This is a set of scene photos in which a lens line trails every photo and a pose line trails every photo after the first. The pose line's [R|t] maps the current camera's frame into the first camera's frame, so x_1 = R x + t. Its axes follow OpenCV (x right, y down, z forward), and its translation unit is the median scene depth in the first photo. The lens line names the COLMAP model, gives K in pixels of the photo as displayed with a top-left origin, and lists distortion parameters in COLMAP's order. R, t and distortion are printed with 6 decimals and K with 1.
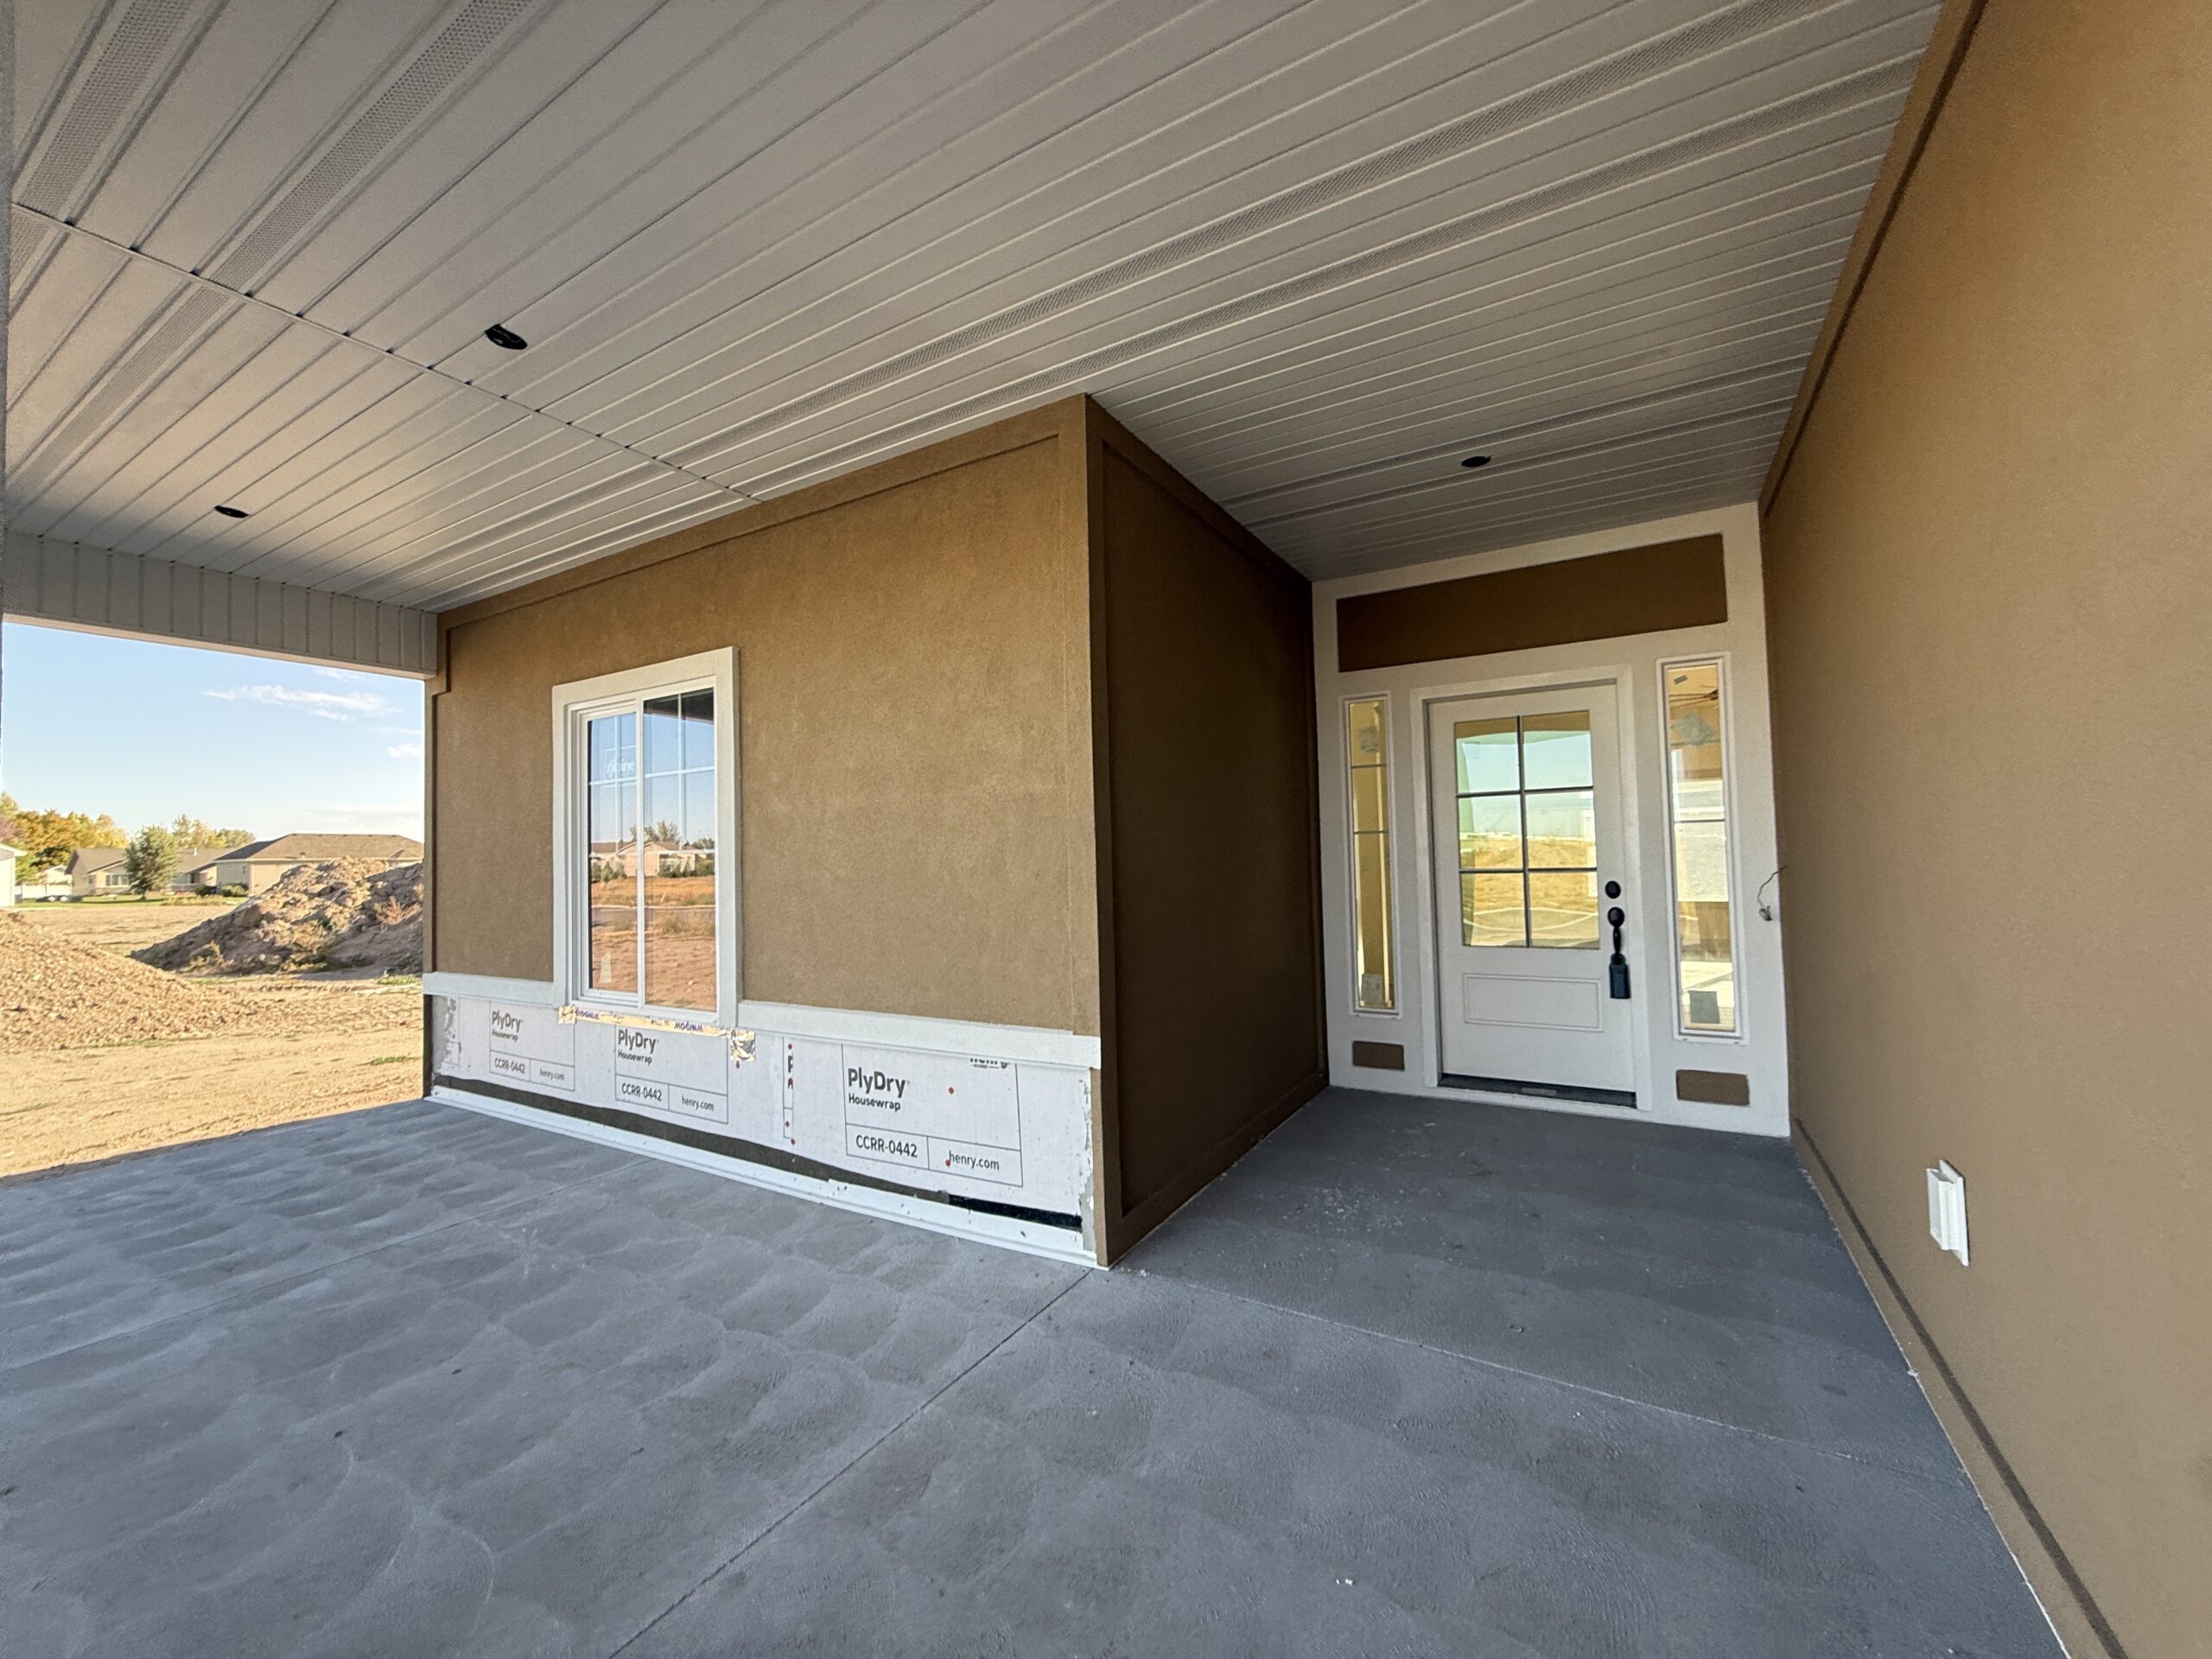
lens RADIAL K [[883.6, 0, 1089.6], [0, 883.6, 825.5], [0, 0, 1]] dist [0.001851, 0.000199]
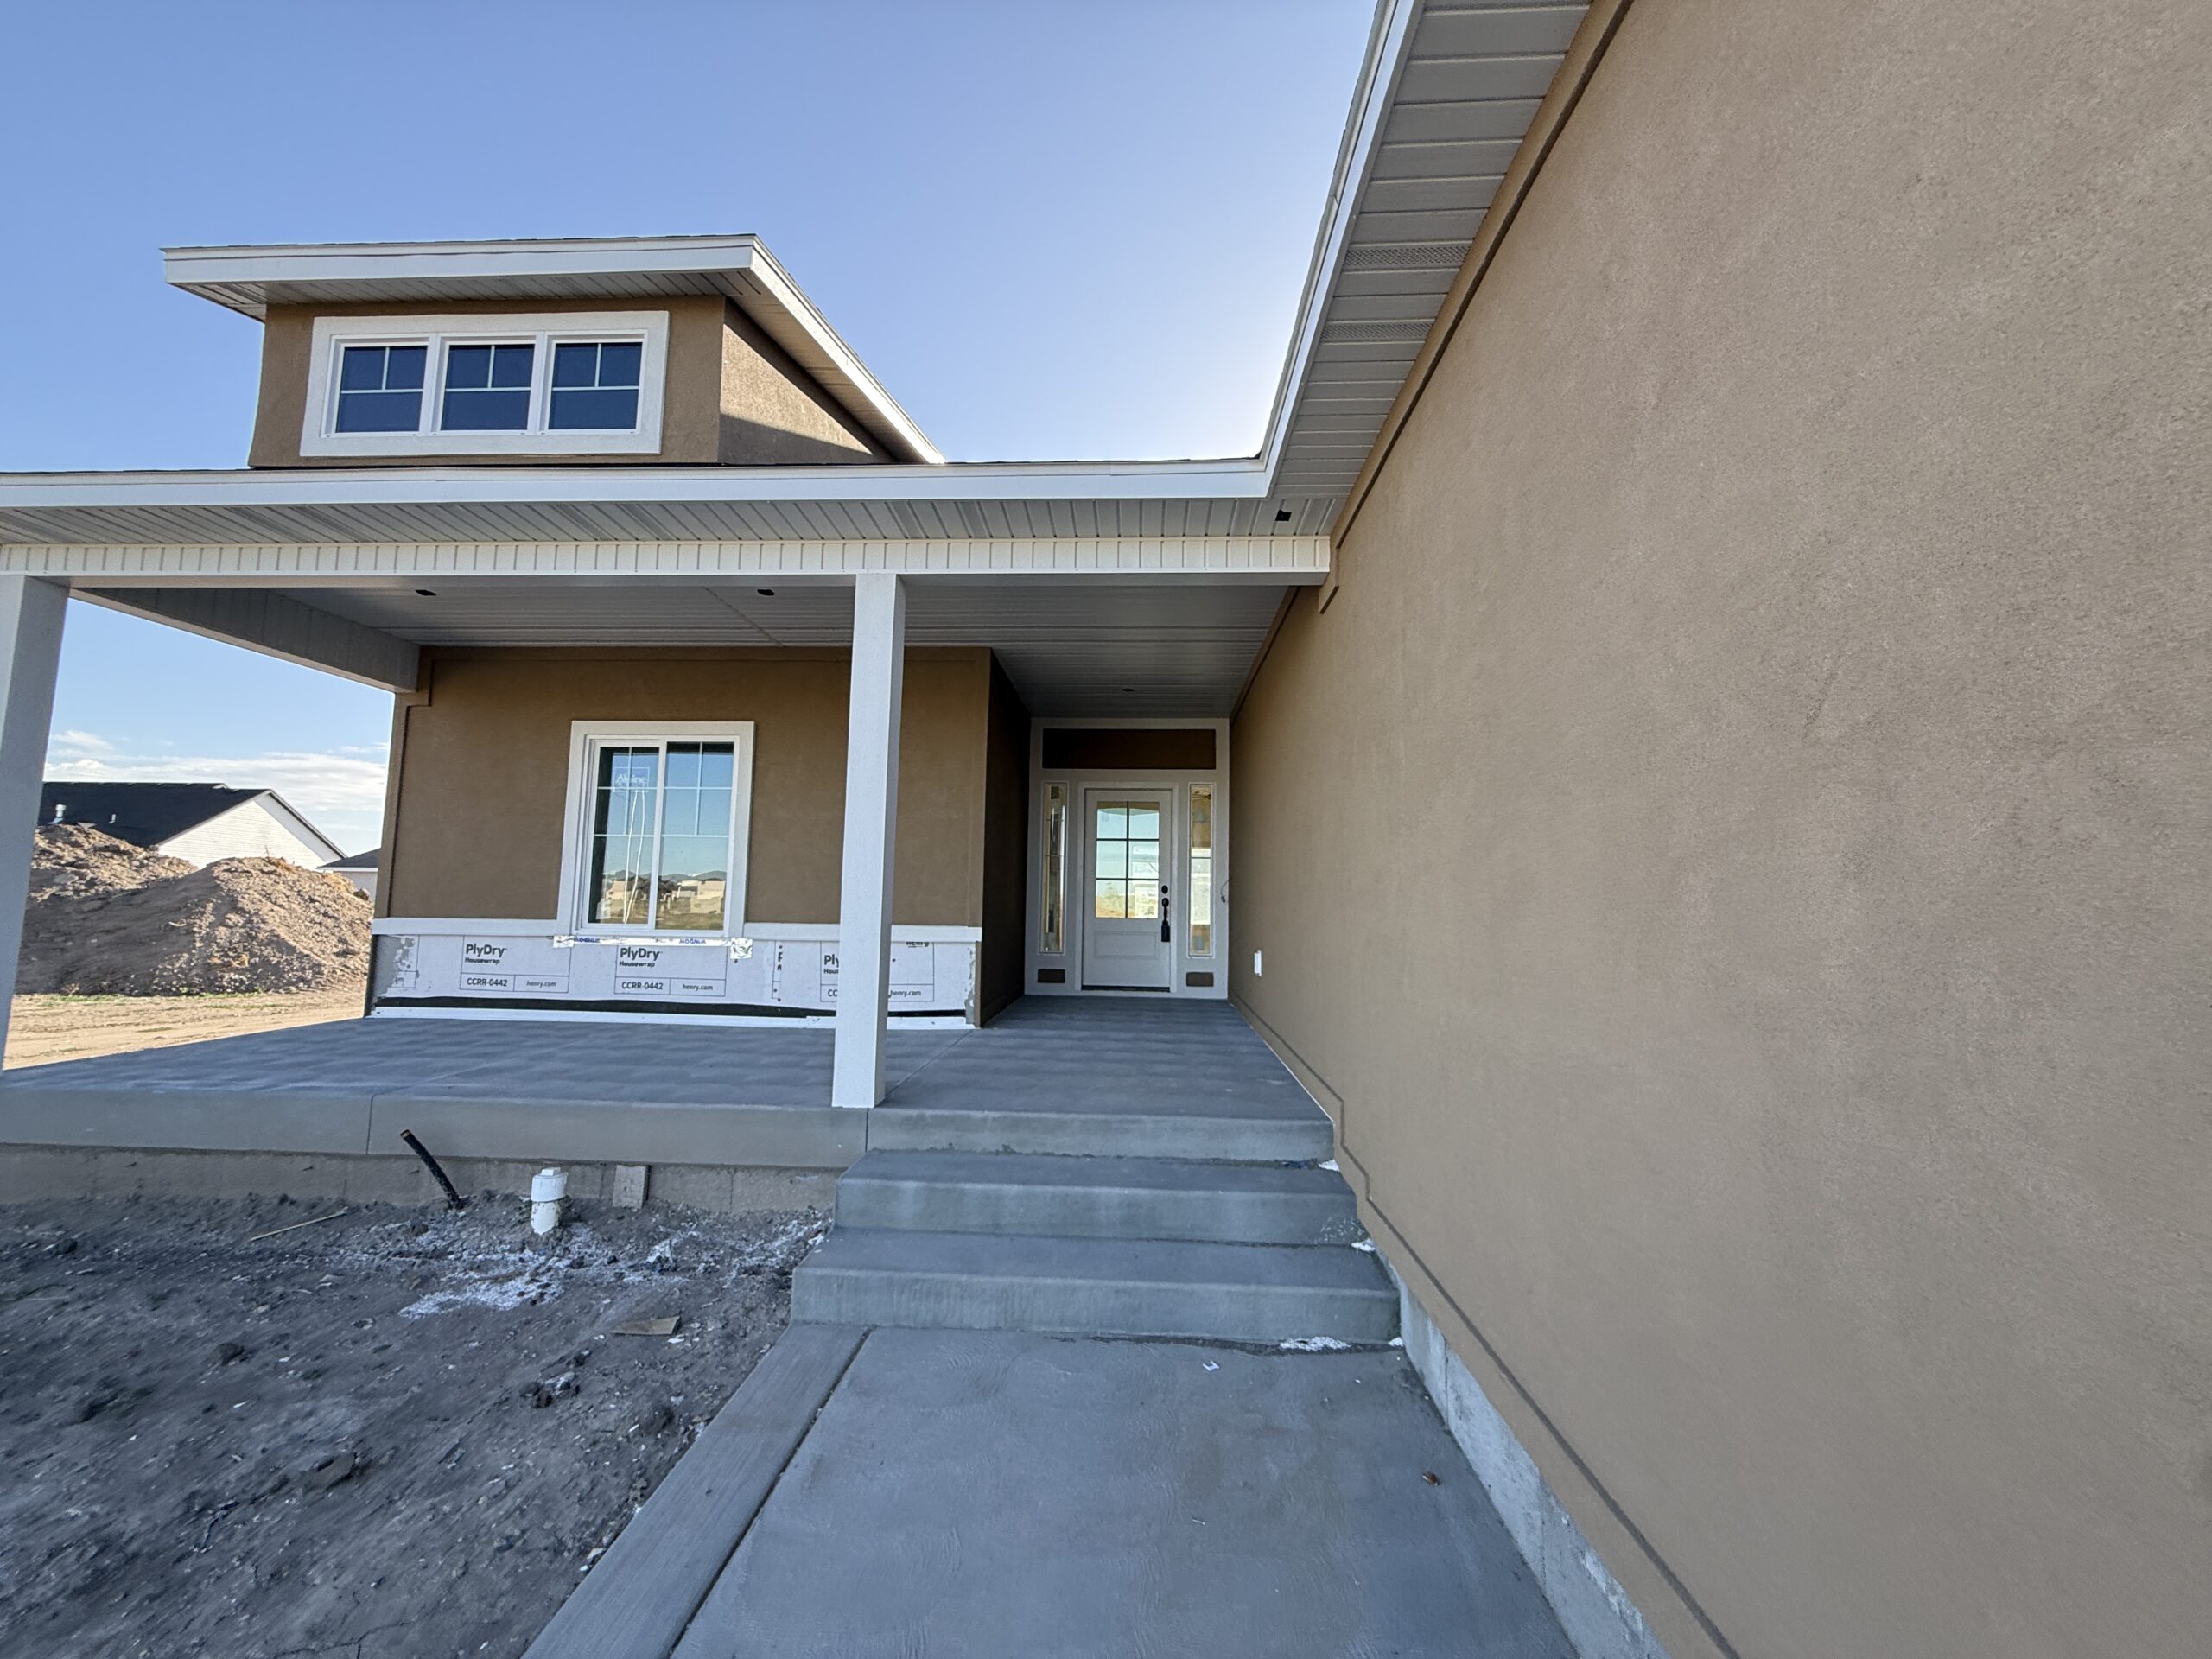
lens RADIAL K [[883.6, 0, 1089.6], [0, 883.6, 825.5], [0, 0, 1]] dist [0.001851, 0.000199]
pose [[0.882428, 0.081848, 0.463273, -0.545014], [-0.055477, 0.995983, -0.070293, 0.080573], [-0.467165, 0.036328, 0.883423, -0.766203]]
